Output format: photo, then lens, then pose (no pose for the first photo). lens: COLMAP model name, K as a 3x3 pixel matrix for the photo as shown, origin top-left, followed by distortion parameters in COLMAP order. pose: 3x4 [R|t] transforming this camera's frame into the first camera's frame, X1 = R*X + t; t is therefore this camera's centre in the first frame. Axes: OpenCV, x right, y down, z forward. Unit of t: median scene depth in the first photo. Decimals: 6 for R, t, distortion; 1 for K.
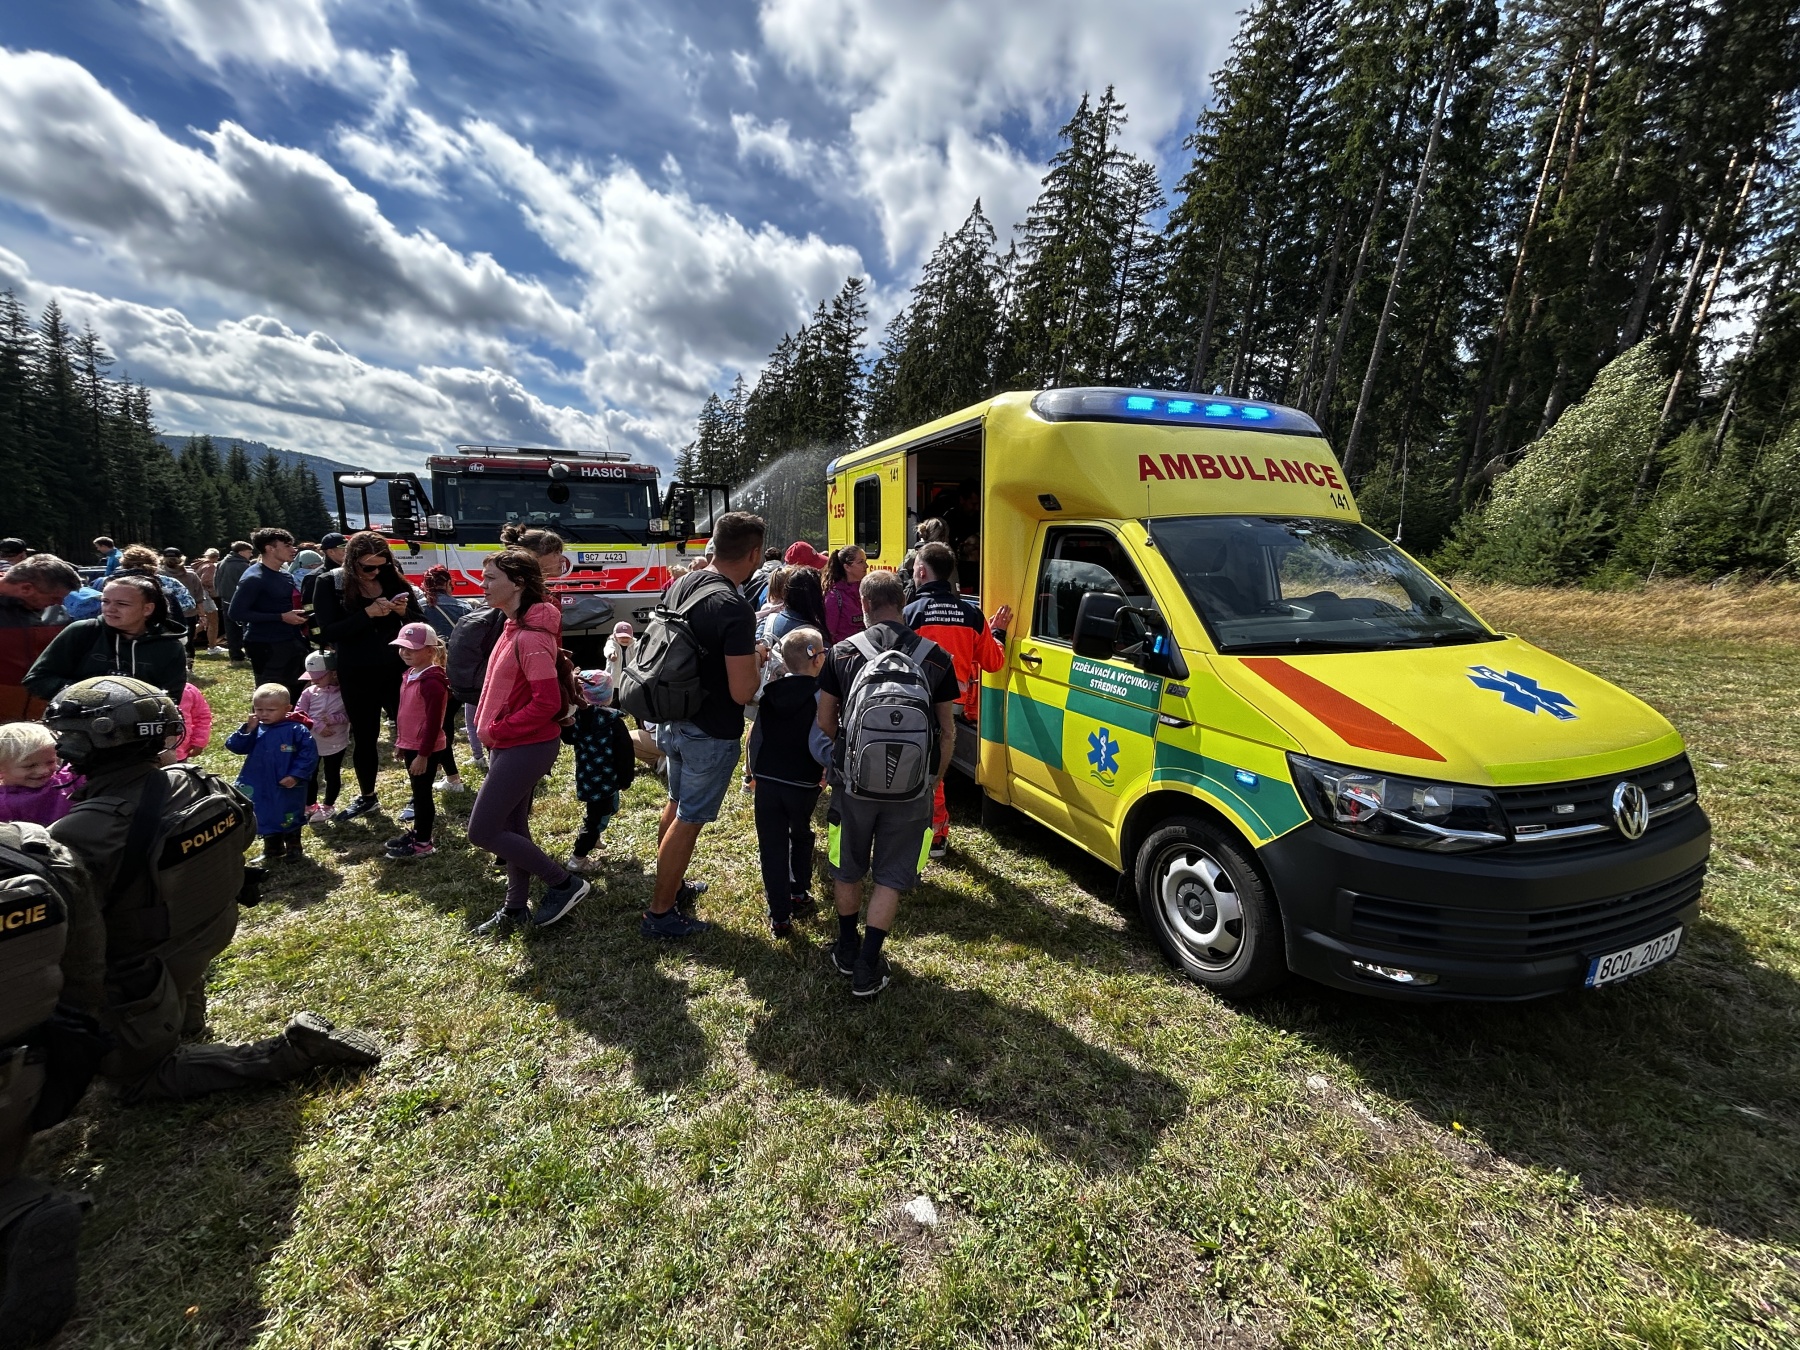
lens RADIAL K [[732.3, 0, 899.7], [0, 732.3, 673.4], [0, 0, 1]] dist [0.003291, 0.000075]
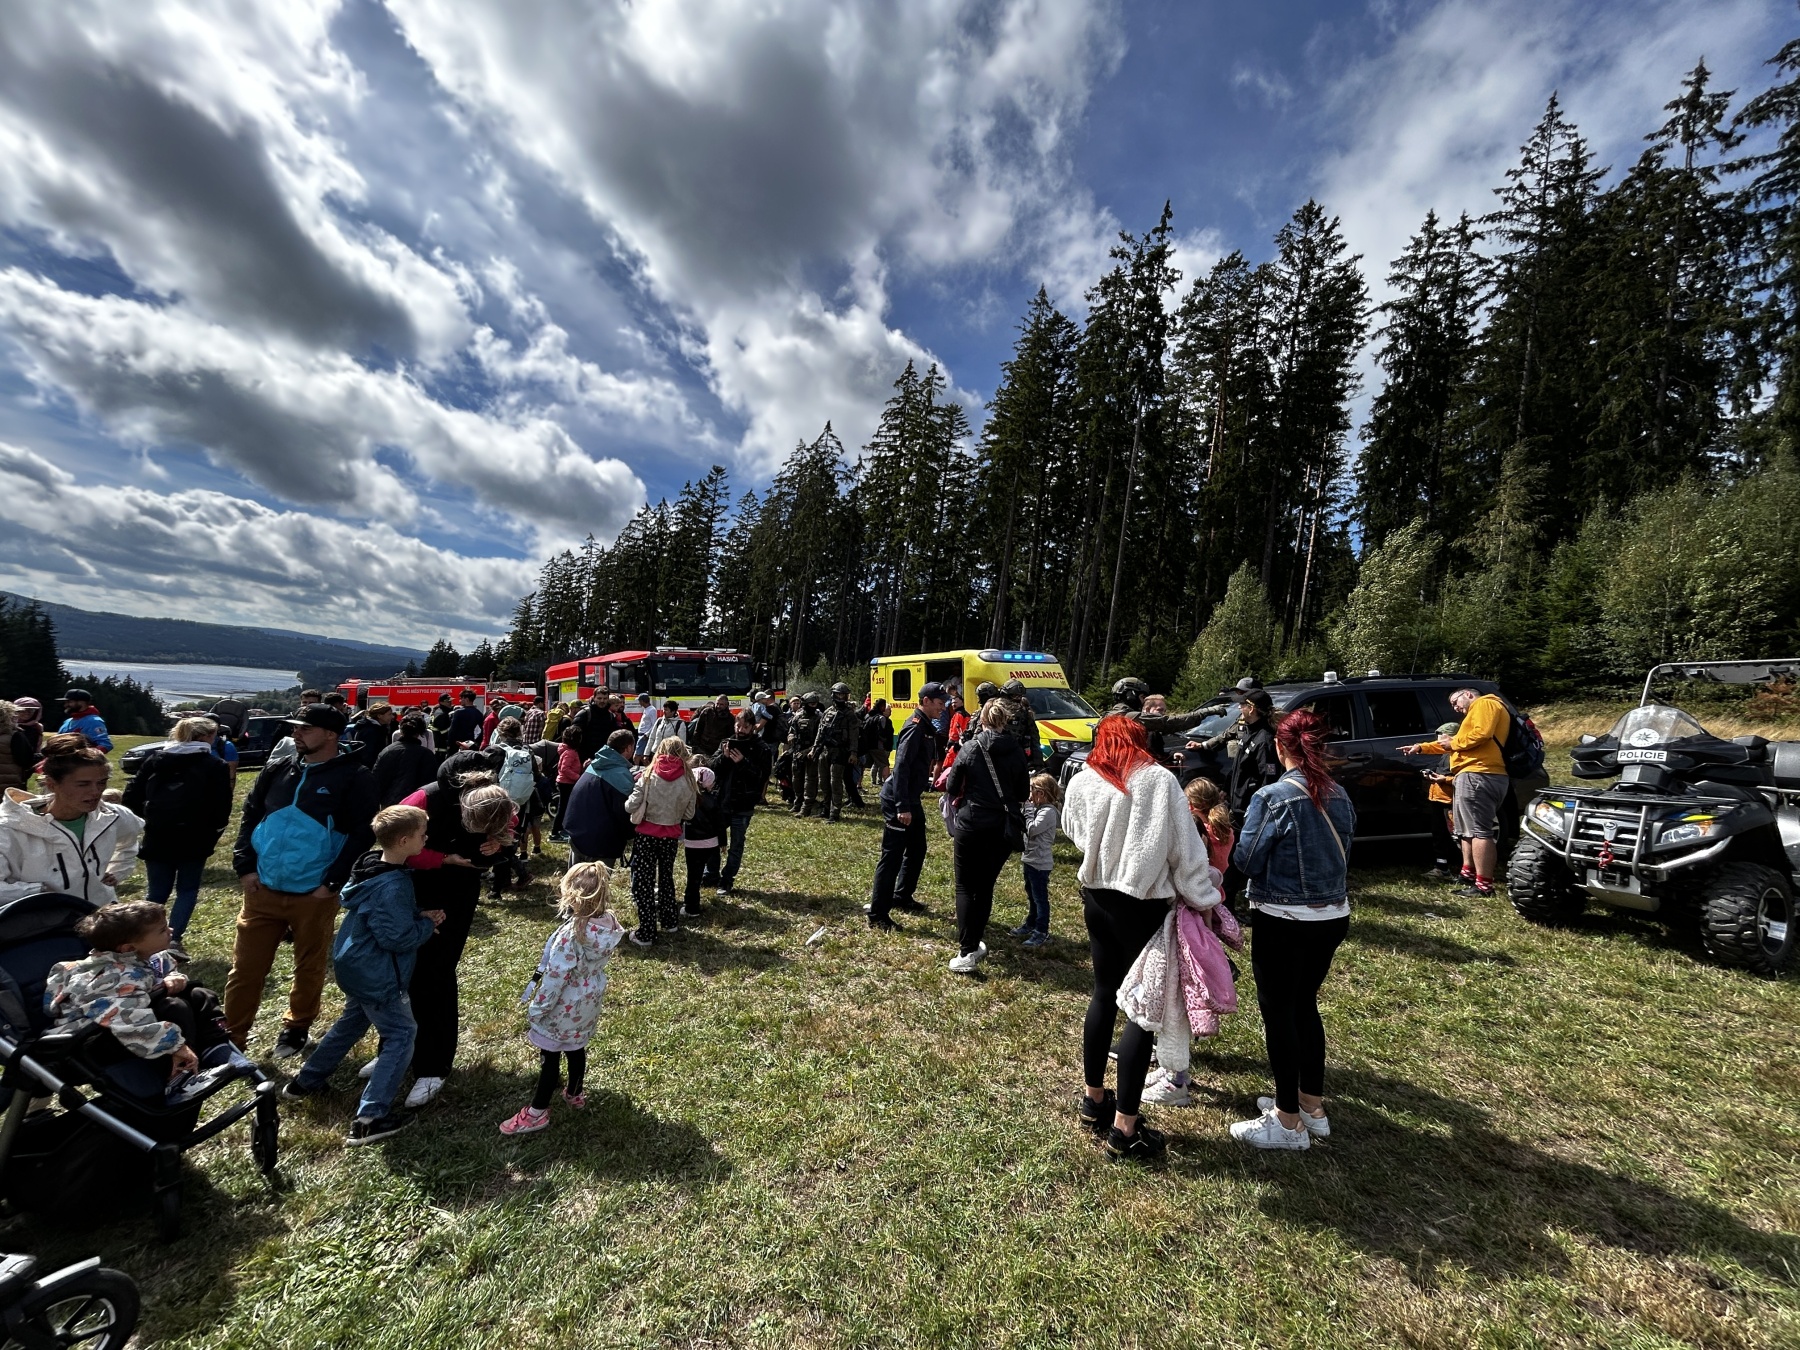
lens RADIAL K [[732.3, 0, 900.4], [0, 732.3, 680.6], [0, 0, 1]] dist [0.003291, 0.000075]
pose [[0.973283, -0.003599, 0.229581, -0.970950], [0.046362, 0.982362, -0.181149, 0.359622], [-0.224879, 0.186953, 0.956283, -2.202917]]
